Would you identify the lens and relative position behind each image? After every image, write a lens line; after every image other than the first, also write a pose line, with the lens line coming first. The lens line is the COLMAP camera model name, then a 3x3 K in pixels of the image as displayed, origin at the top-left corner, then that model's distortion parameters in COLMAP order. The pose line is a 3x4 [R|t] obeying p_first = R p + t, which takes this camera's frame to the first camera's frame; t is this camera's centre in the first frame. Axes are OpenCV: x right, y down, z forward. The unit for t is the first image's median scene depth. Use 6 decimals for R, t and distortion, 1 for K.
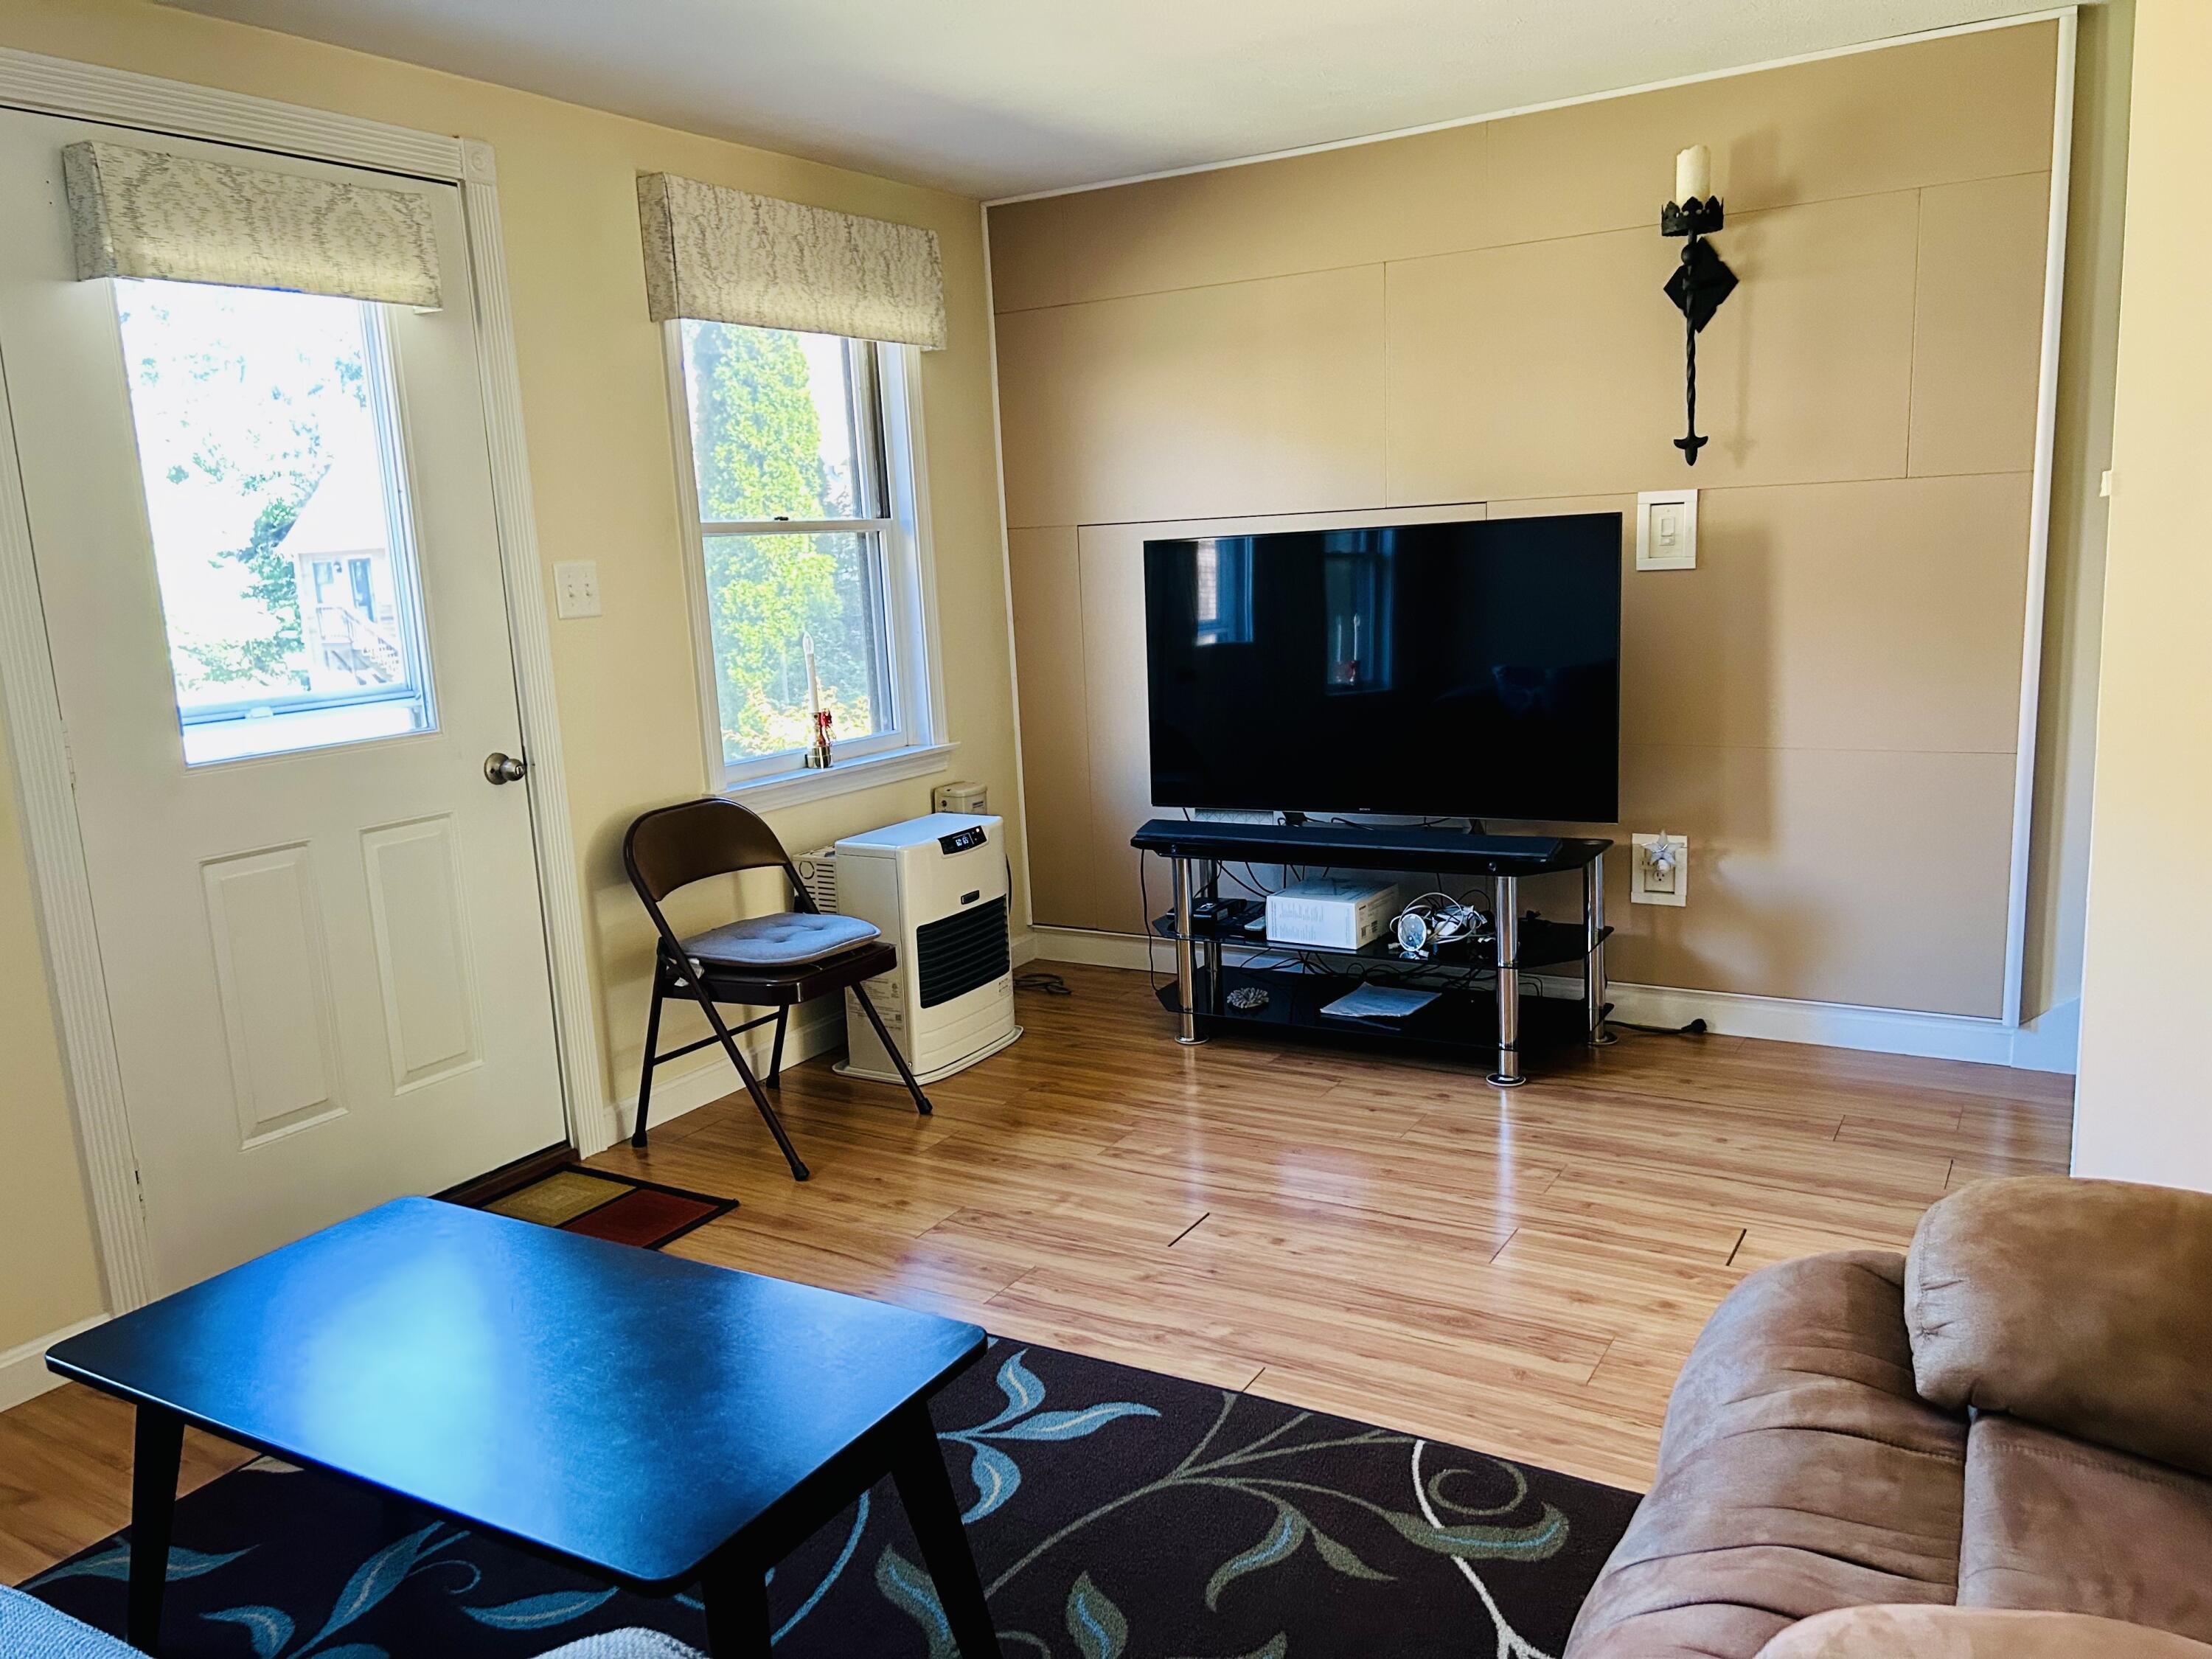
lens RADIAL K [[1667.1, 0, 1097.0], [0, 1667.1, 831.3], [0, 0, 1]] dist [0.075120, -0.074319]
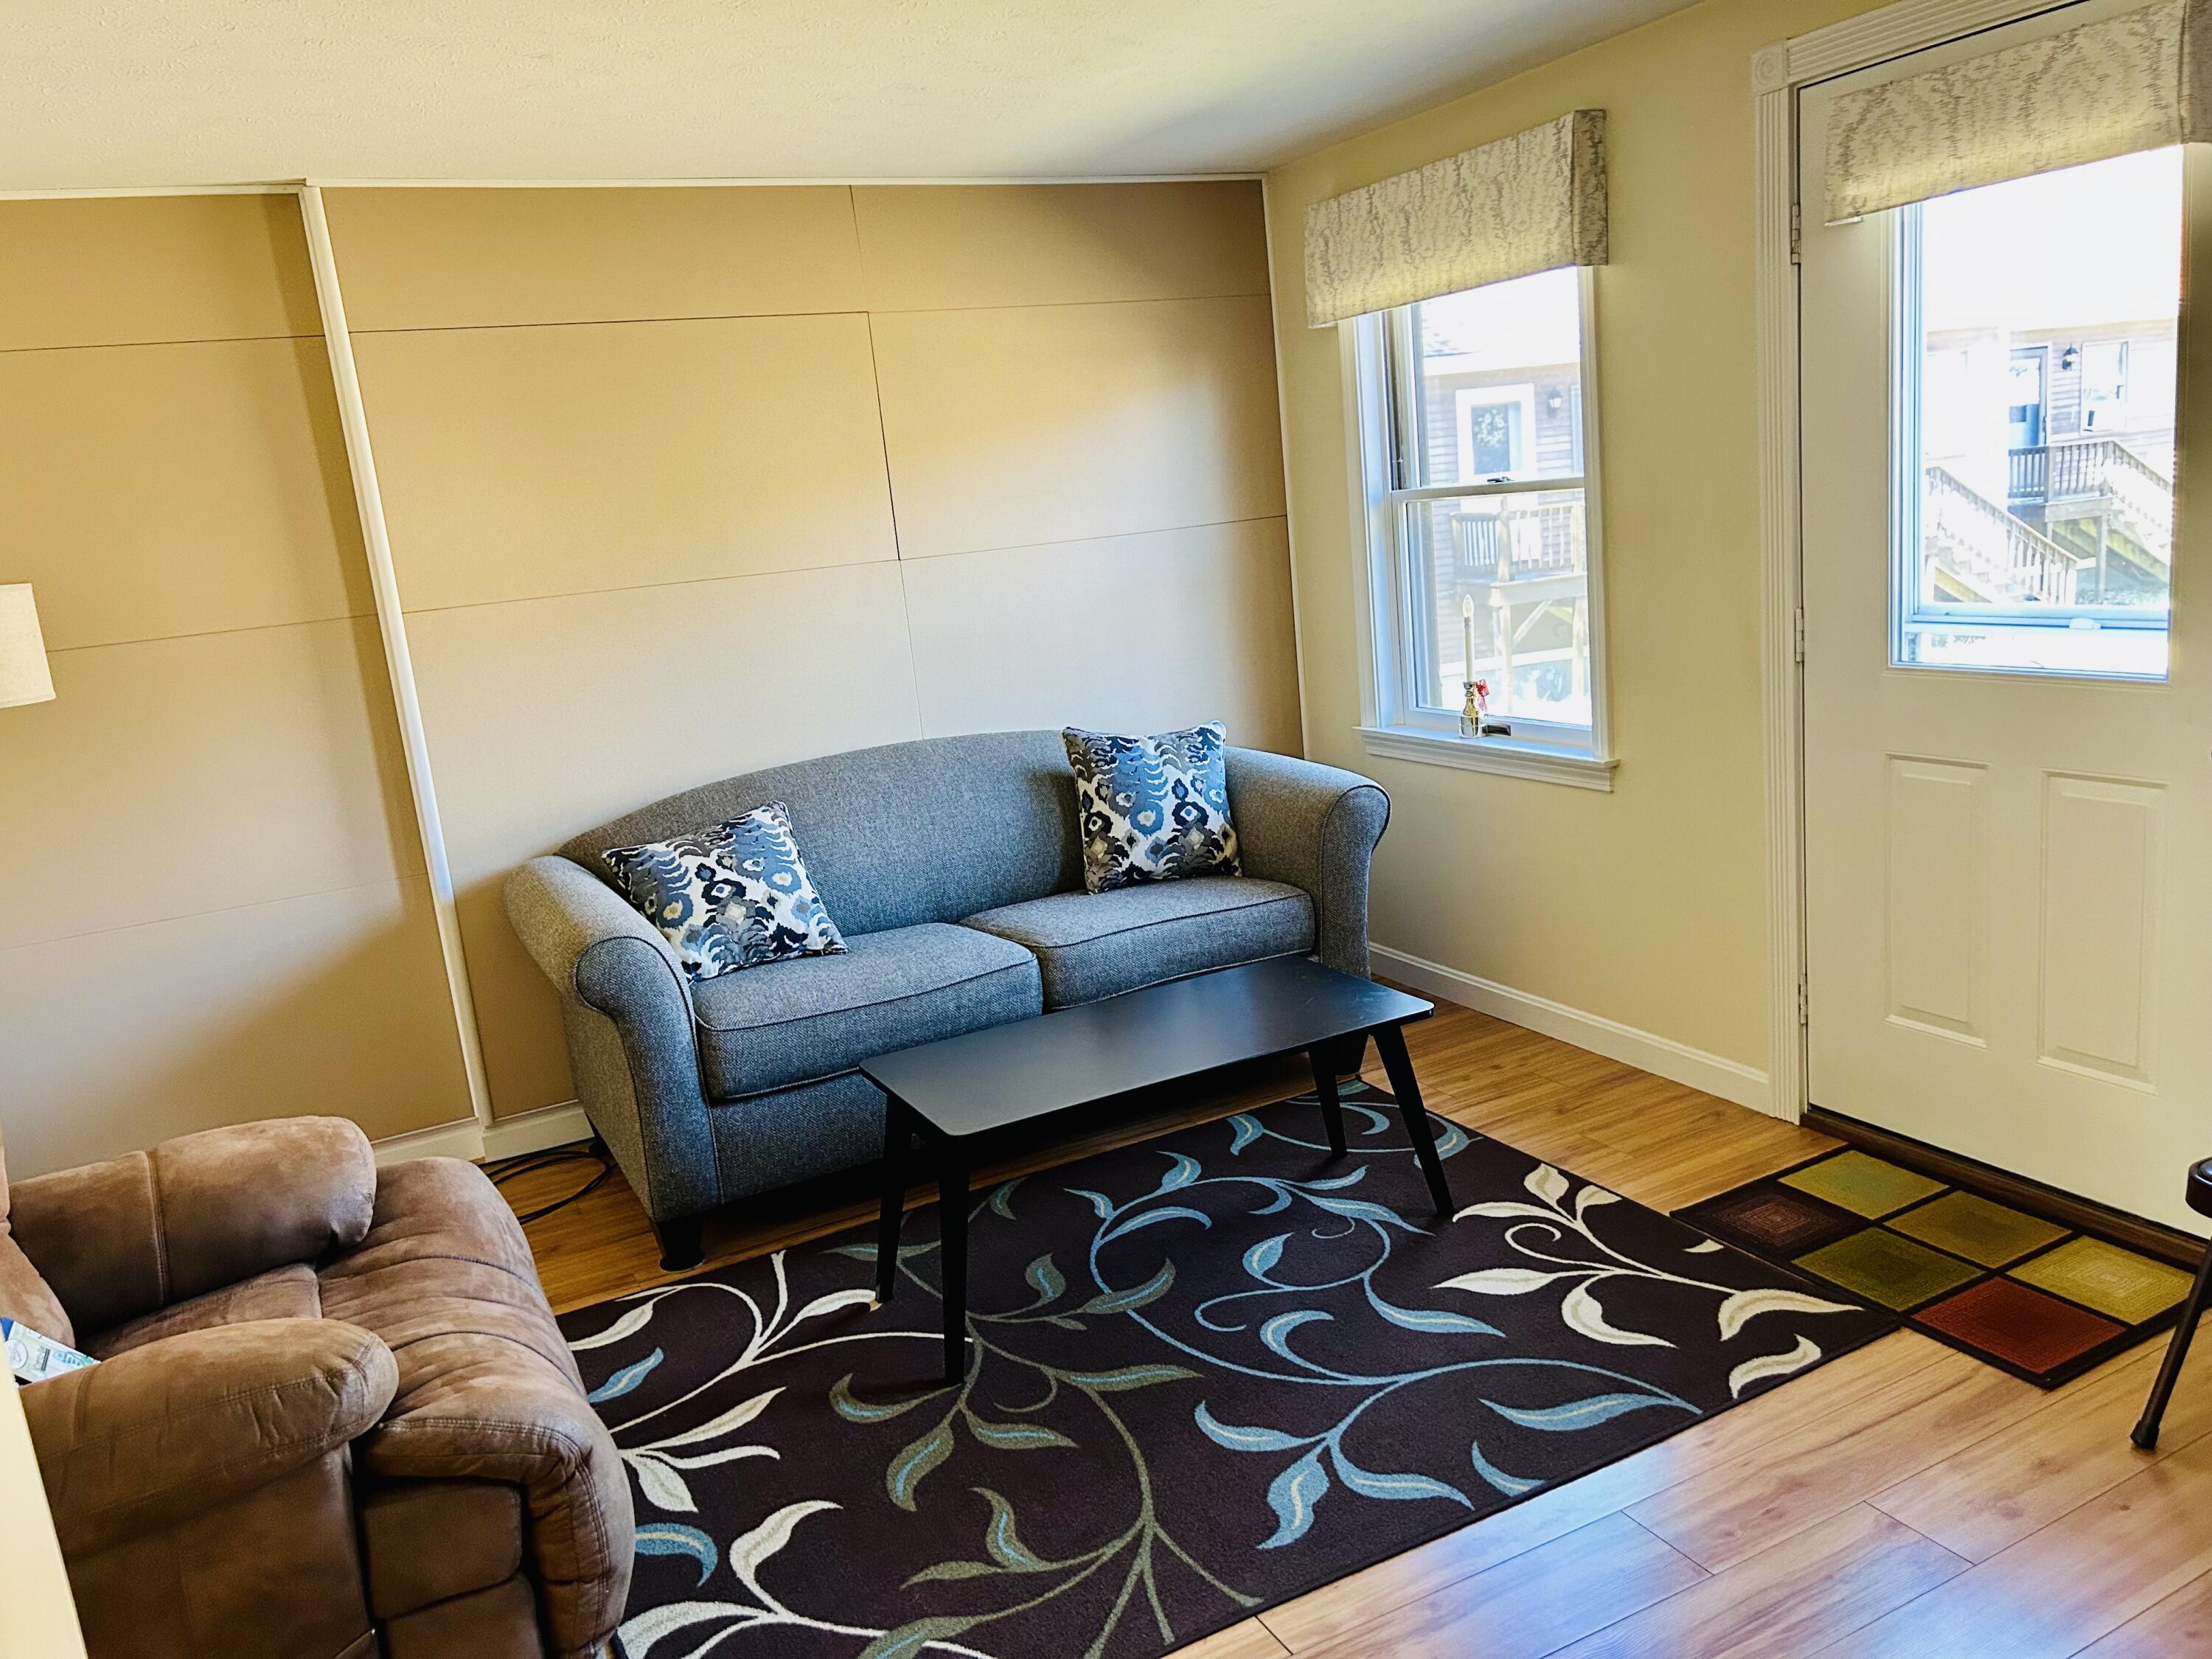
lens RADIAL K [[1667.1, 0, 1103.8], [0, 1667.1, 830.9], [0, 0, 1]] dist [0.075120, -0.074319]
pose [[-0.520127, 0.274870, -0.808650, 0.647397], [-0.022208, 0.942125, 0.334524, -0.299874], [0.853800, 0.191954, -0.483920, 1.159052]]
